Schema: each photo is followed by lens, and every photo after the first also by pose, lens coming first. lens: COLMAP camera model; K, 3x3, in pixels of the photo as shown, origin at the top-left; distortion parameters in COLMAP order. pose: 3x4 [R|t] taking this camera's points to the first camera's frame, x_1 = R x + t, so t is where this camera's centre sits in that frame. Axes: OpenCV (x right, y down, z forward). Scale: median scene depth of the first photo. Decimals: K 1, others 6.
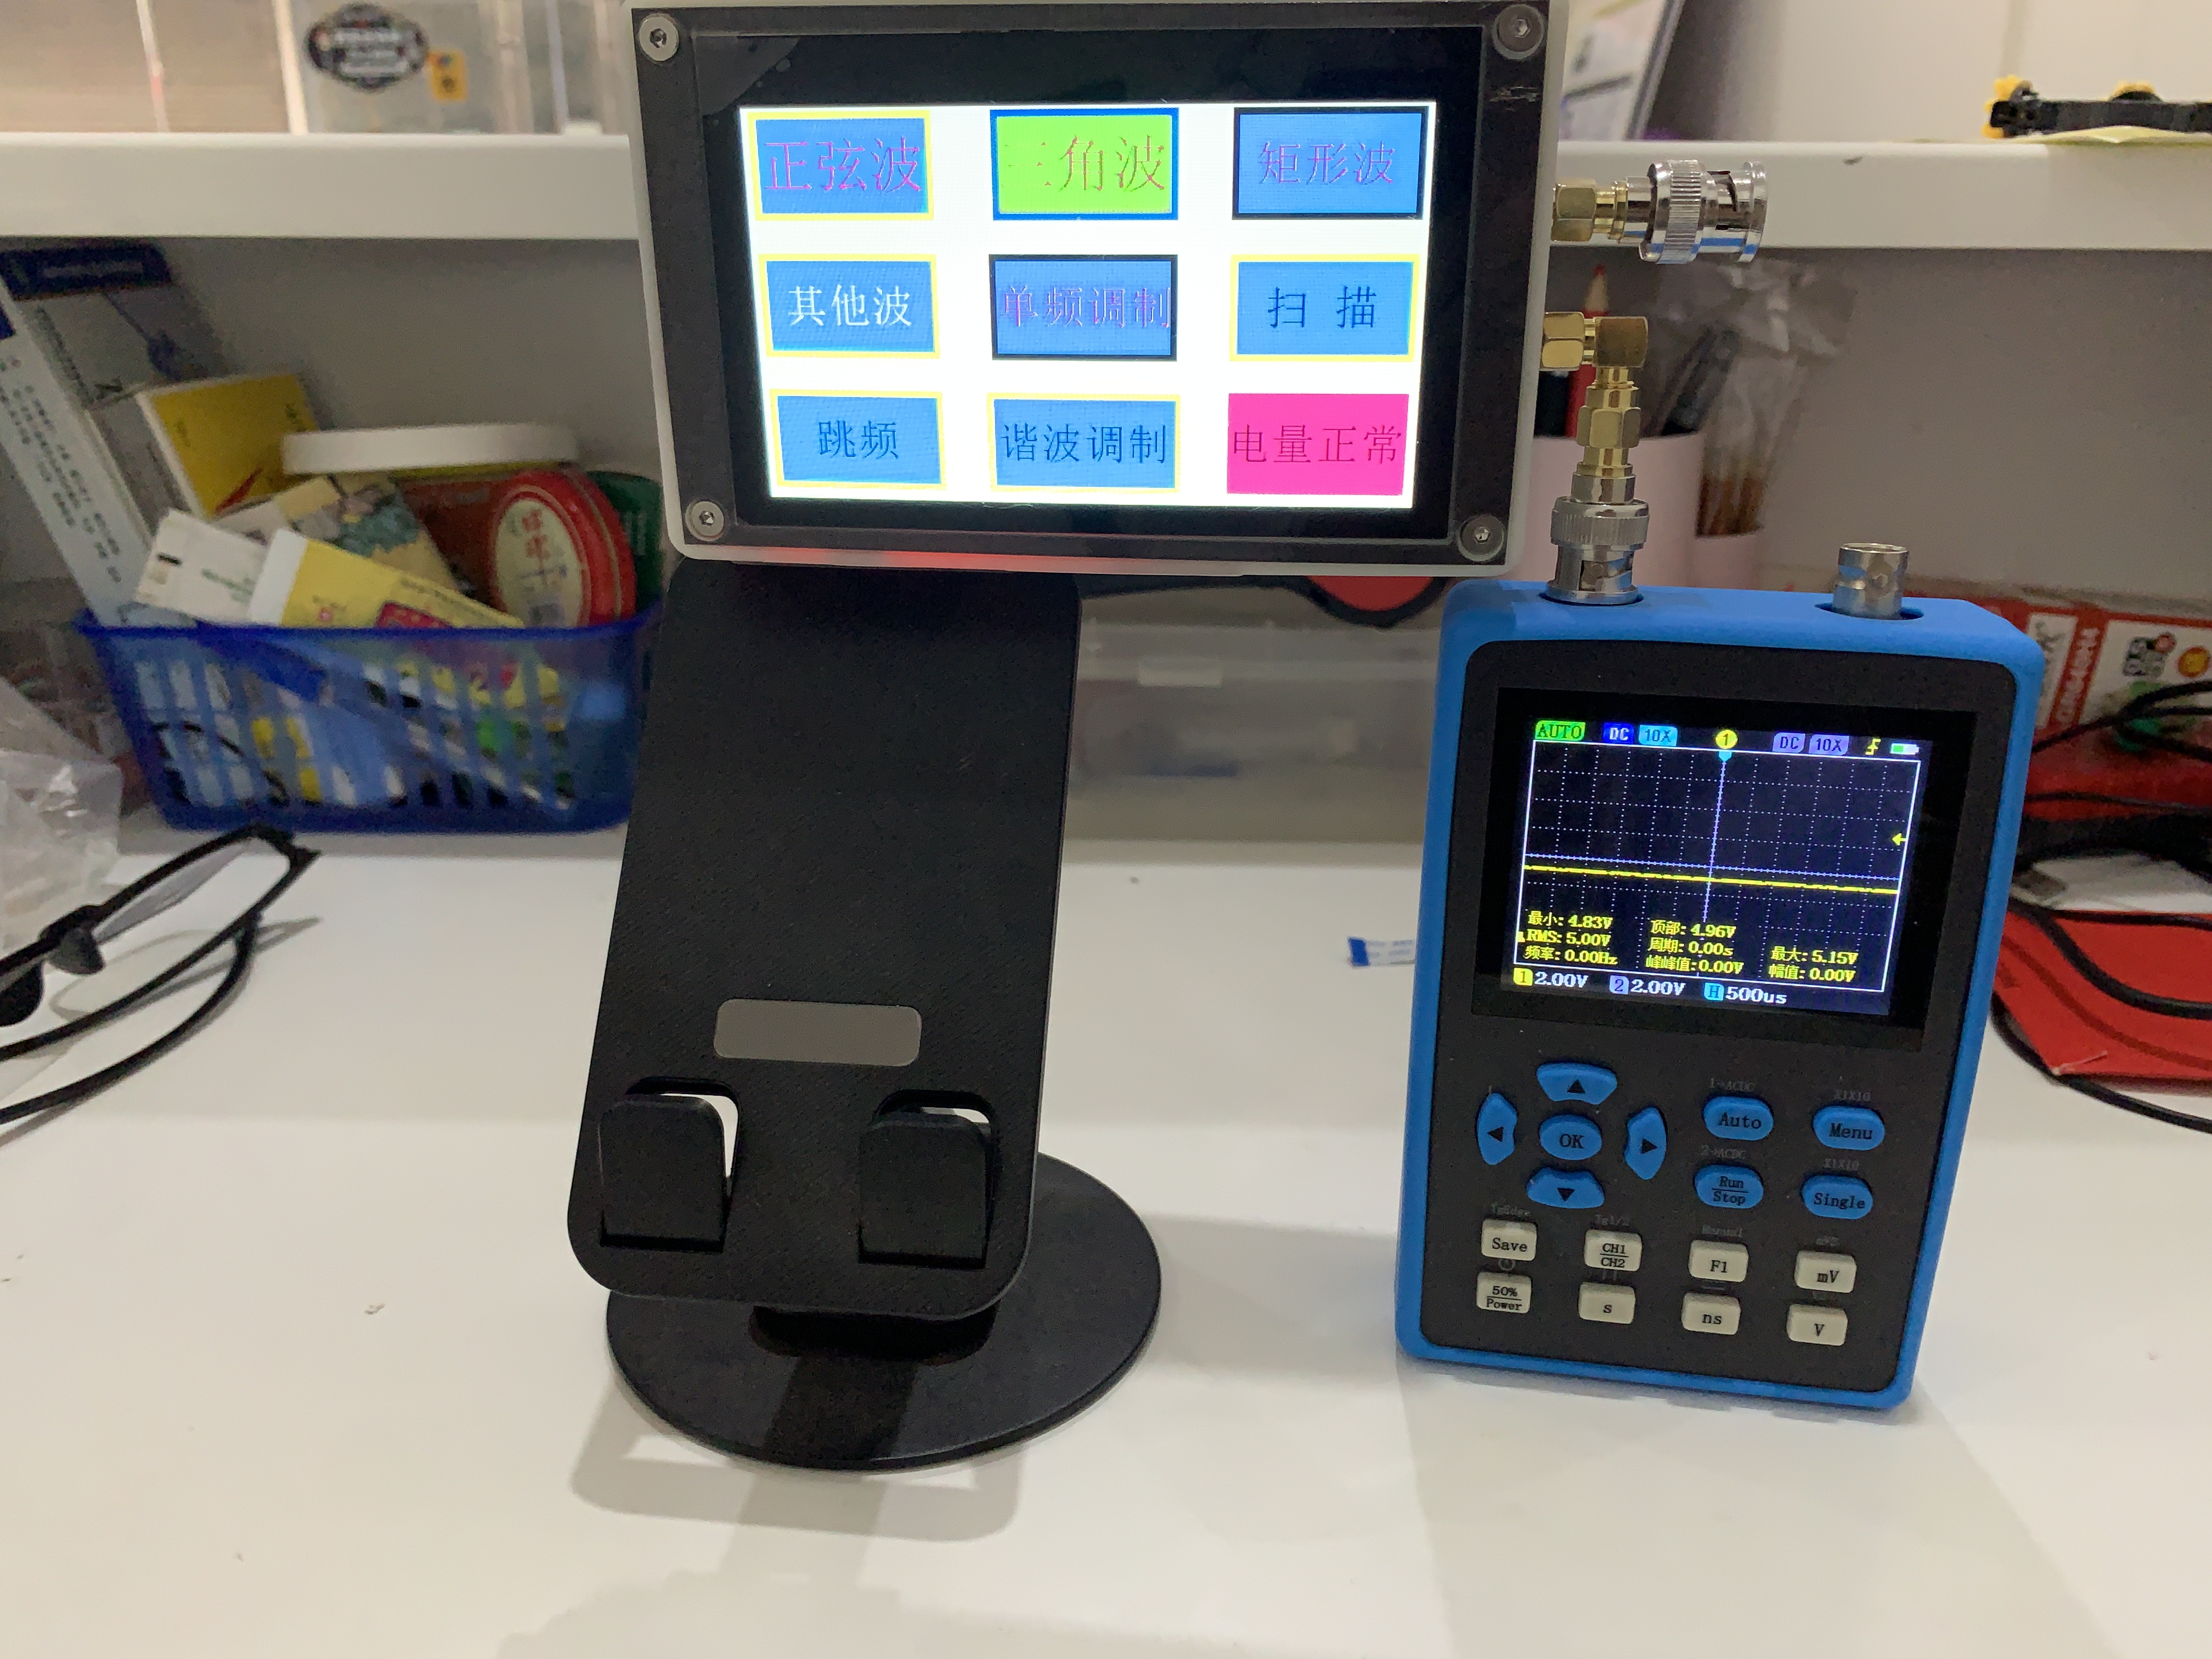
lens RADIAL K [[1709.3, 0, 1111.4], [0, 1709.3, 832.6], [0, 0, 1]] dist [-0.037763, 0.038651]
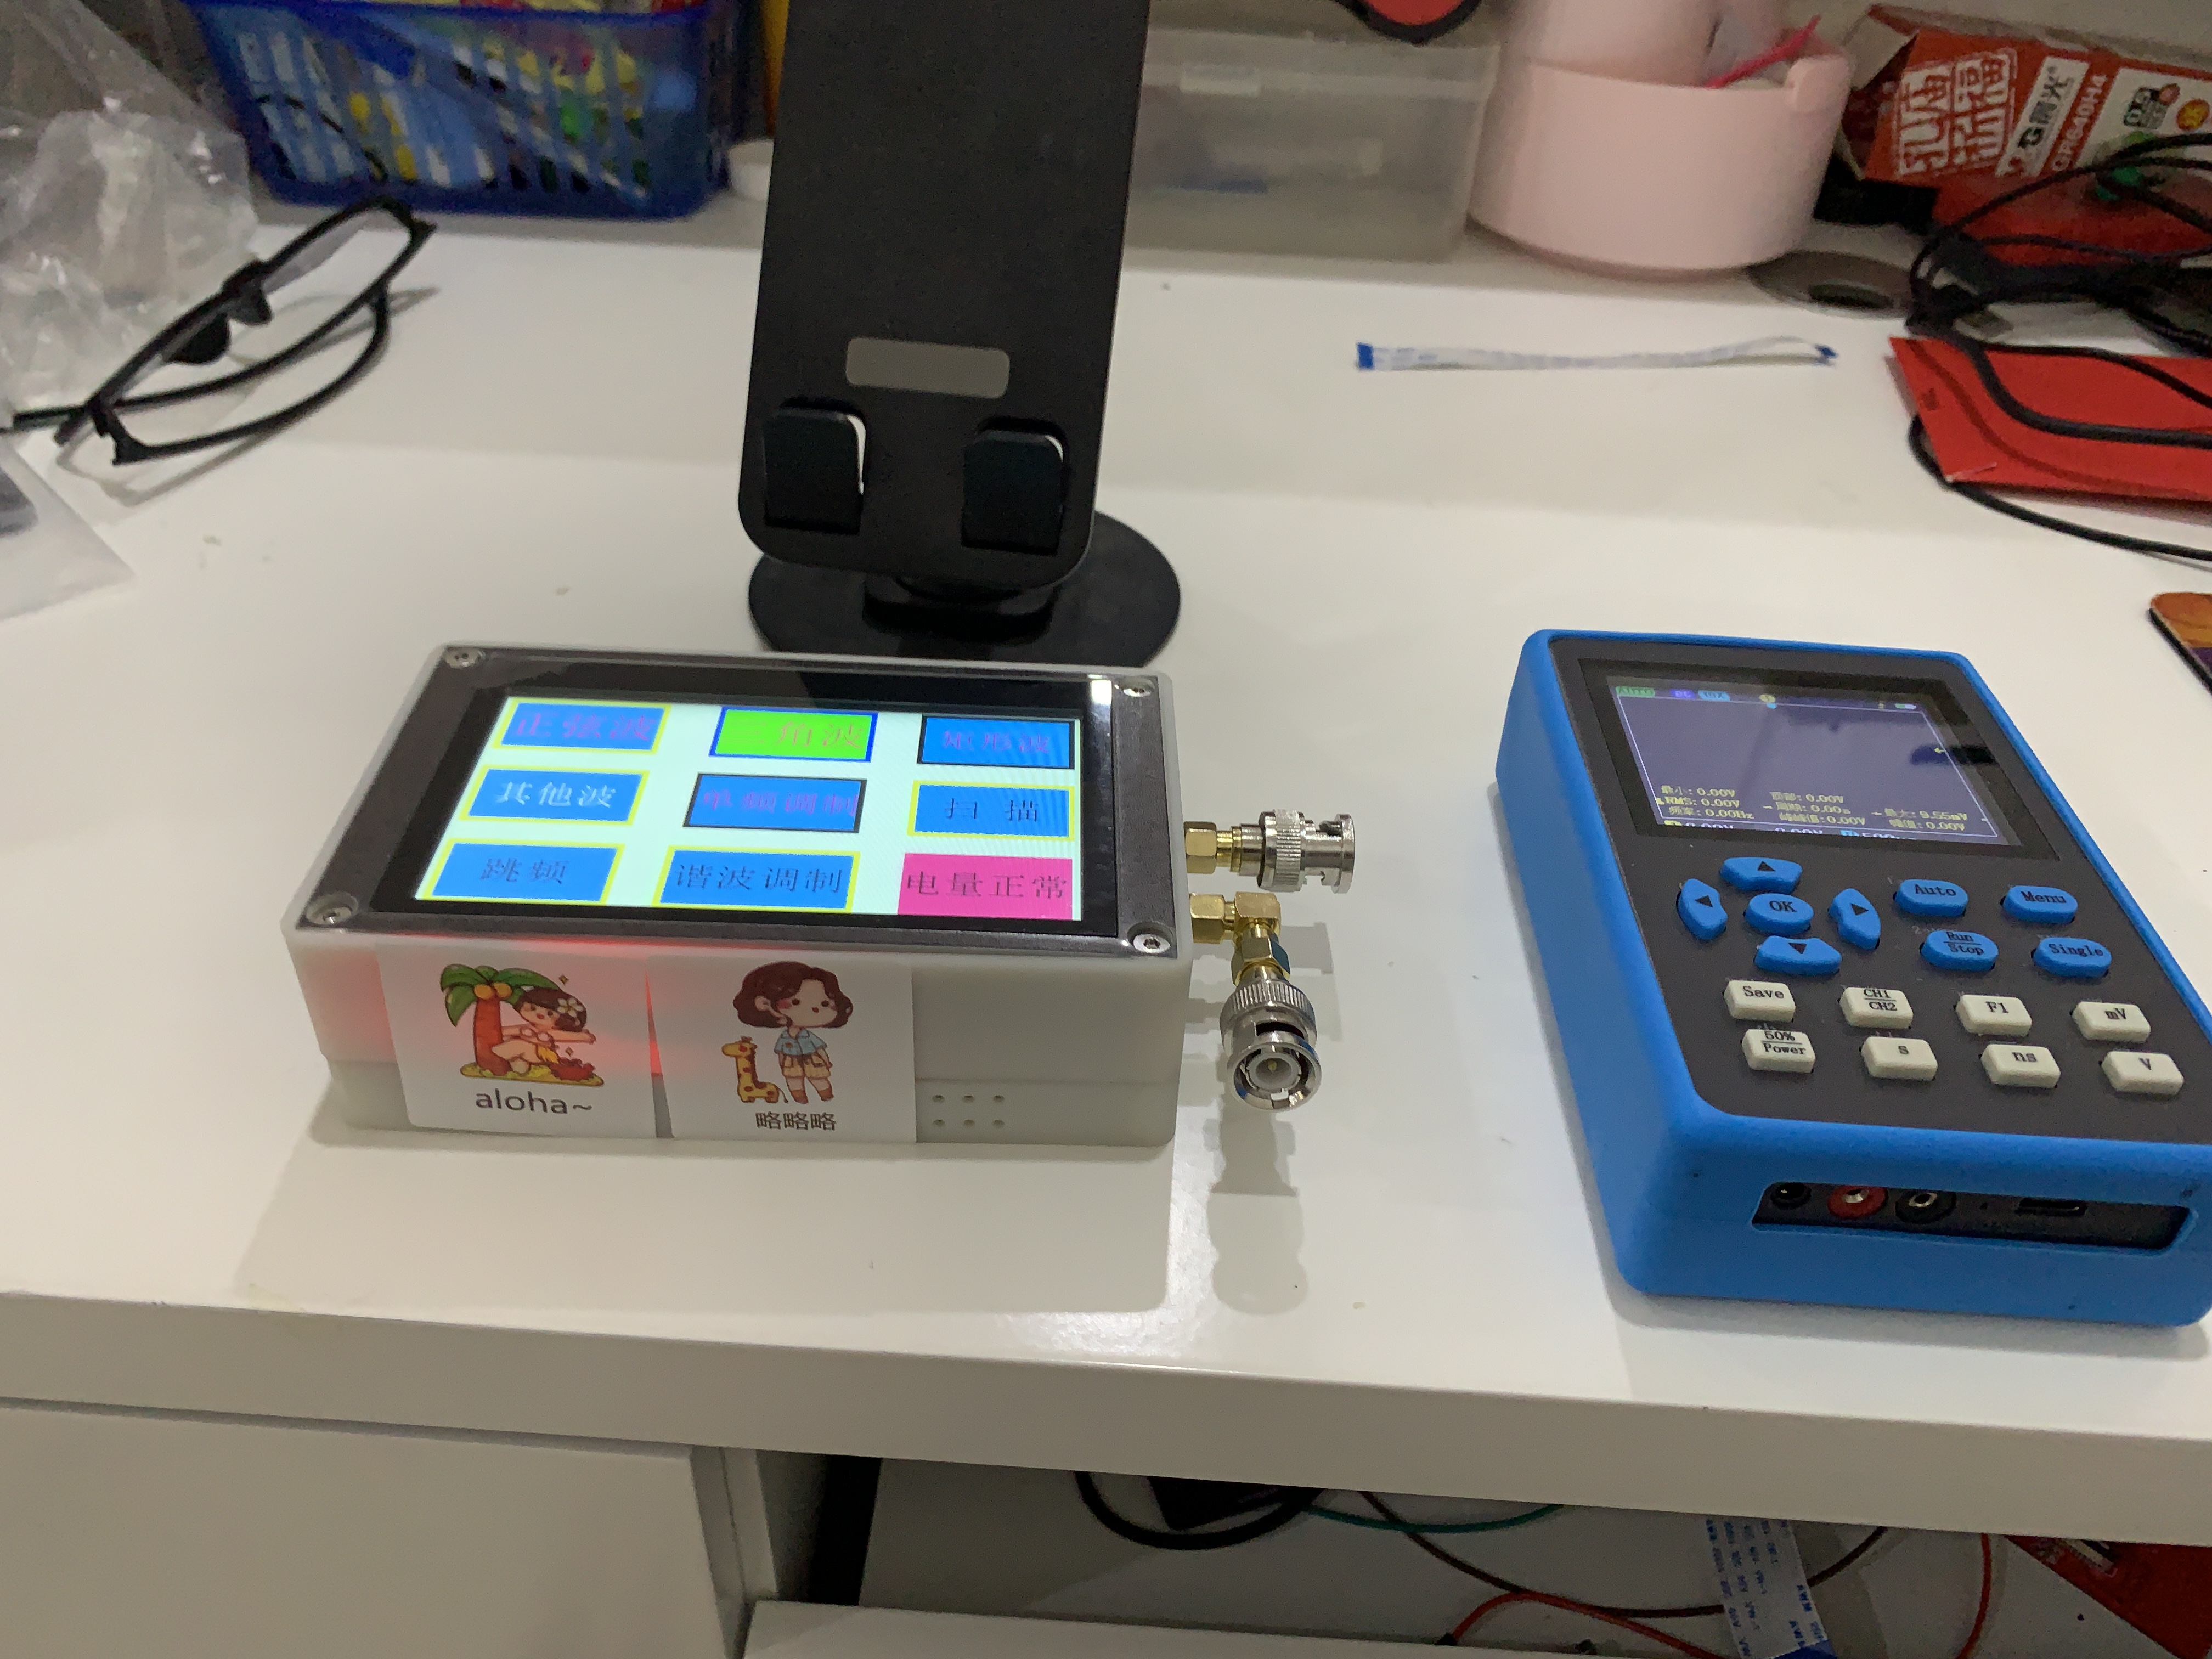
lens RADIAL K [[1680.1, 0, 1075.5], [0, 1680.1, 829.4], [0, 0, 1]] dist [0.008127, -0.017205]
pose [[0.998910, 0.045424, -0.010788, -0.016412], [-0.039798, 0.949274, 0.311920, 0.024001], [0.024409, -0.311150, 0.950047, -0.143380]]
